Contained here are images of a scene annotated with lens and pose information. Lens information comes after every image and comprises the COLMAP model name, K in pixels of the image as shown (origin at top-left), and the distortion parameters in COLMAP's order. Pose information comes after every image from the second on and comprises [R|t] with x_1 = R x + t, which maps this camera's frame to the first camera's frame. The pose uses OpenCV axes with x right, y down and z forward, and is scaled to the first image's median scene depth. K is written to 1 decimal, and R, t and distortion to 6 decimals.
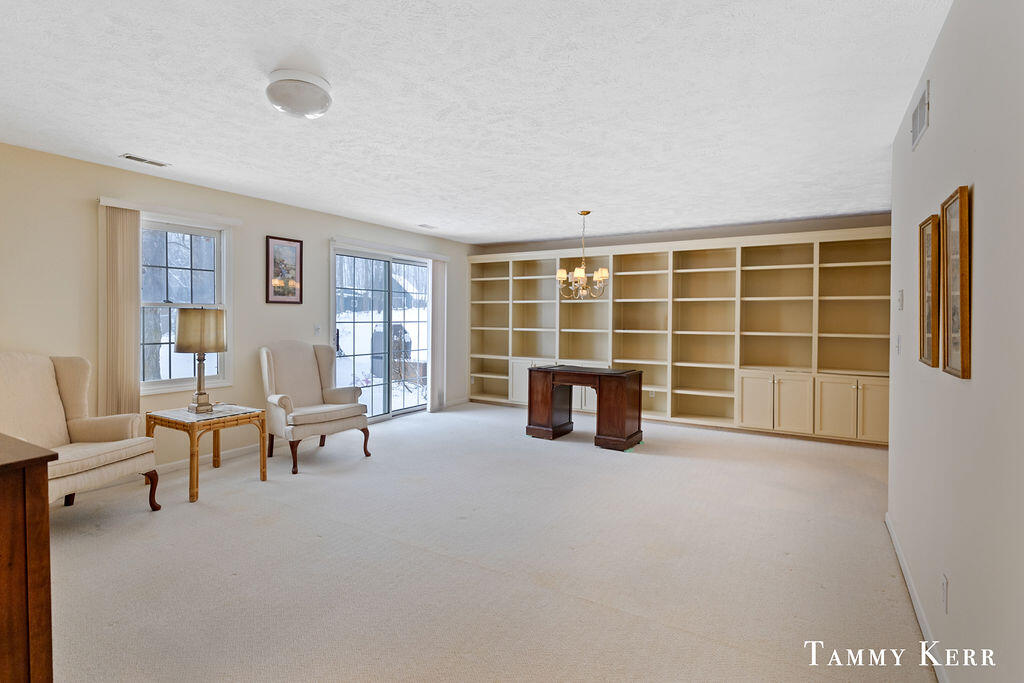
lens RADIAL K [[504.6, 0, 490.1], [0, 504.6, 321.3], [0, 0, 1]] dist [-0.001406, -0.000115]
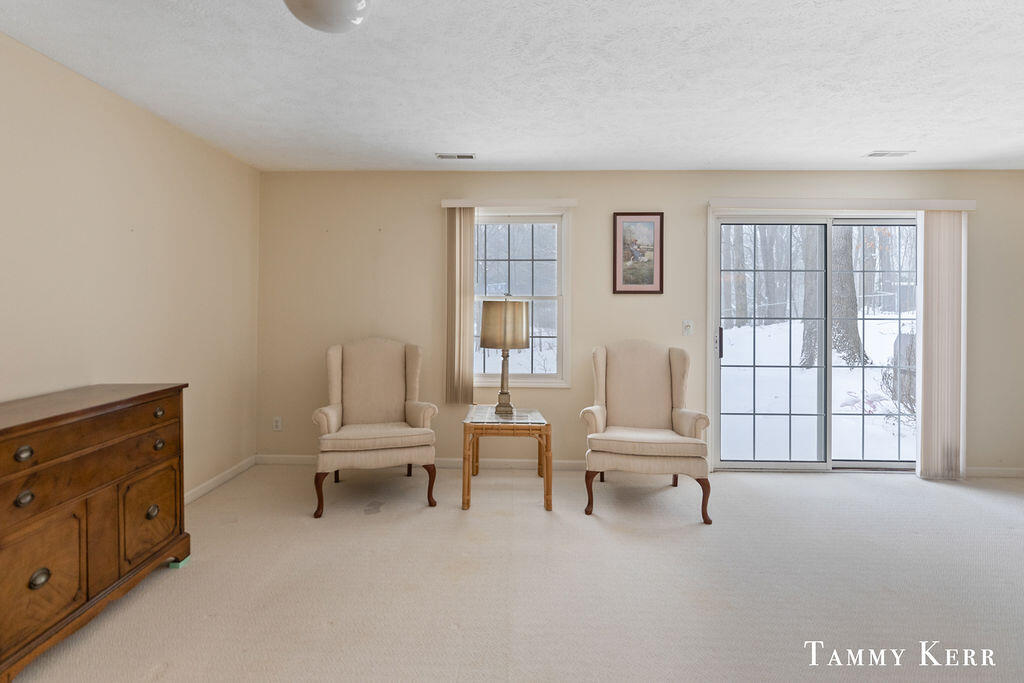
lens RADIAL K [[503.2, 0, 498.5], [0, 503.2, 306.2], [0, 0, 1]] dist [0.001081, 0.000422]
pose [[0.519245, -0.007123, -0.854596, 0.152080], [-0.010495, 0.999837, -0.014710, -0.001007], [0.854561, 0.016607, 0.519085, 0.367544]]
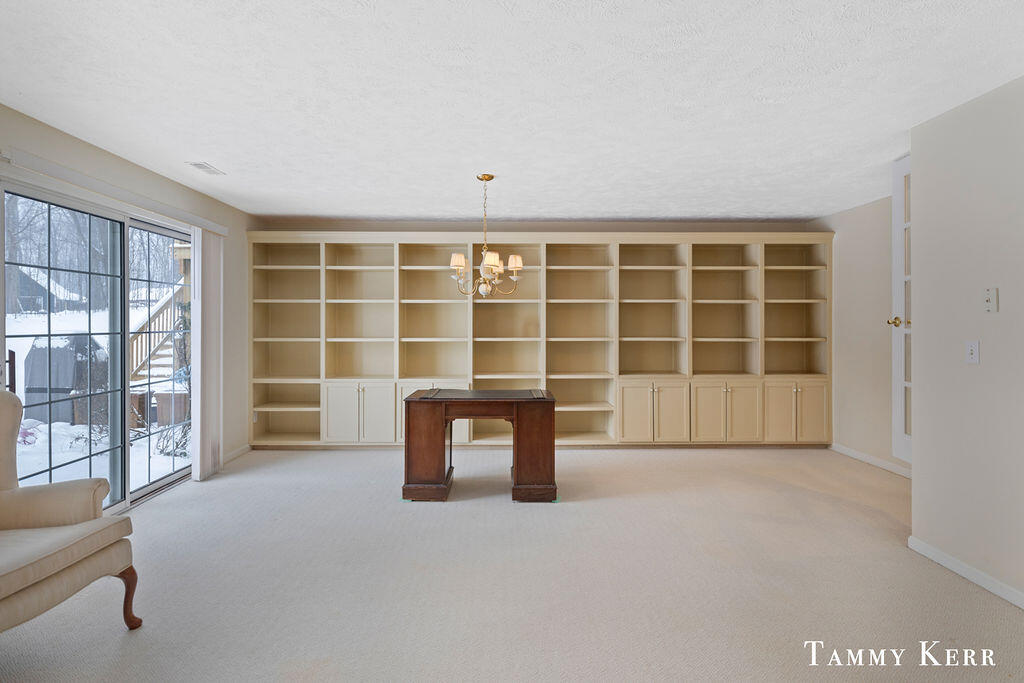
lens RADIAL K [[501.6, 0, 495.9], [0, 501.6, 322.4], [0, 0, 1]] dist [-0.000099, 0.000037]
pose [[0.837183, -0.006621, 0.546883, -0.185803], [0.010283, 0.999941, -0.003635, -0.004904], [-0.546826, 0.008667, 0.837201, 0.376188]]
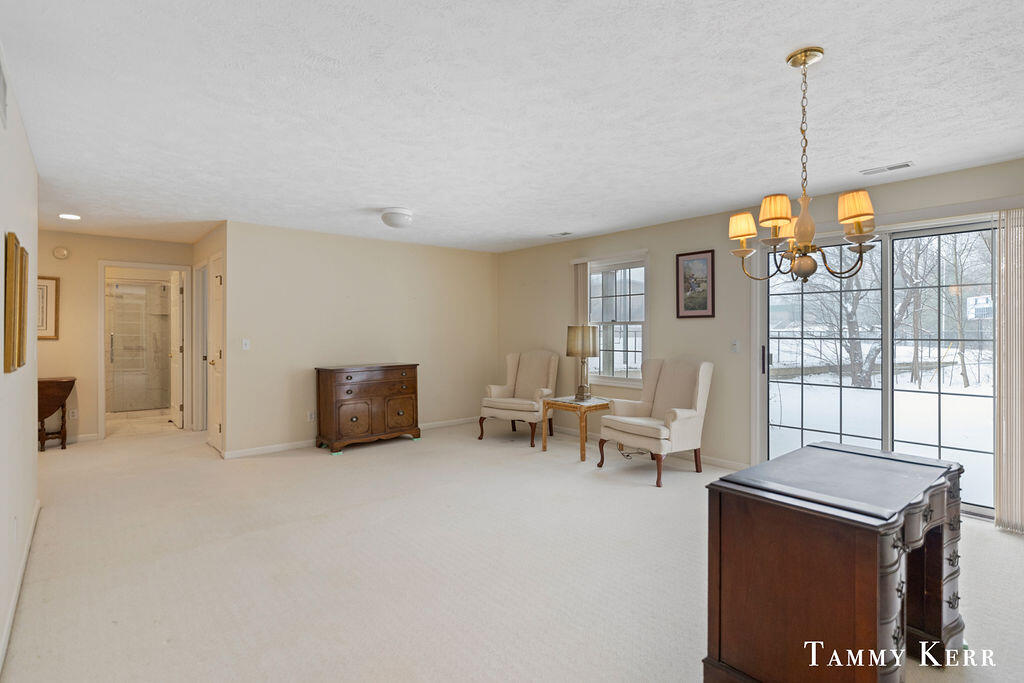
lens RADIAL K [[500.5, 0, 512.6], [0, 500.5, 331.9], [0, 0, 1]] dist [-0.000516, -0.000025]
pose [[-0.272305, -0.006486, -0.962189, 0.595412], [-0.010286, 0.999940, -0.003830, -0.000094], [0.962156, 0.008855, -0.272355, 0.861291]]
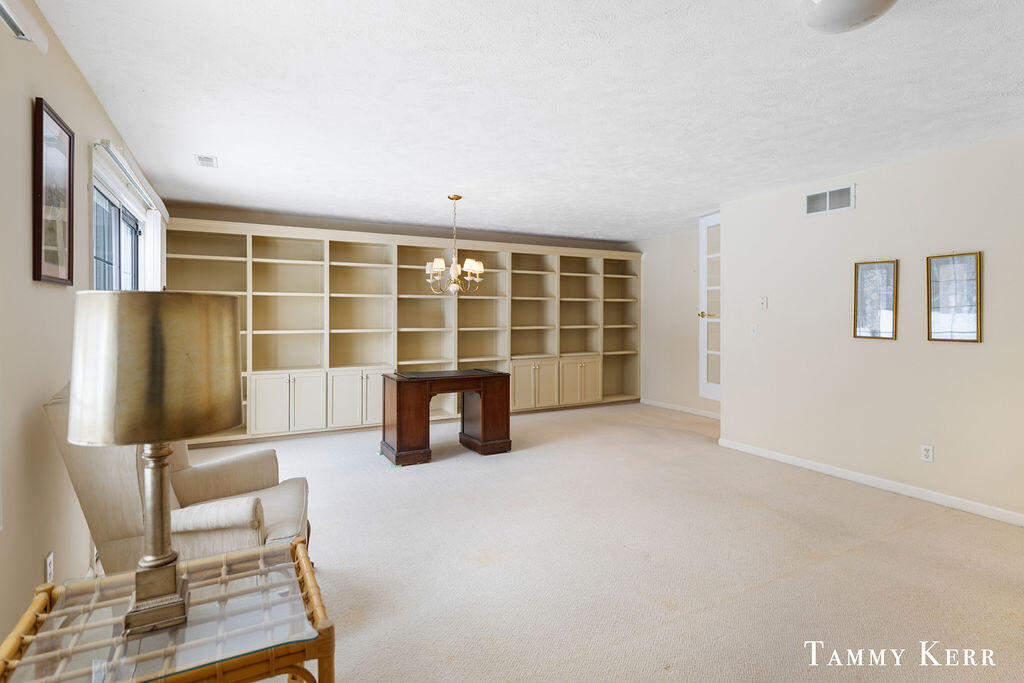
lens RADIAL K [[504.6, 0, 490.1], [0, 504.6, 321.3], [0, 0, 1]] dist [-0.001406, -0.000115]
pose [[0.501955, -0.015457, 0.864756, -0.525950], [0.010988, 0.999874, 0.011494, -0.005616], [-0.864824, 0.003733, 0.502062, 0.480723]]
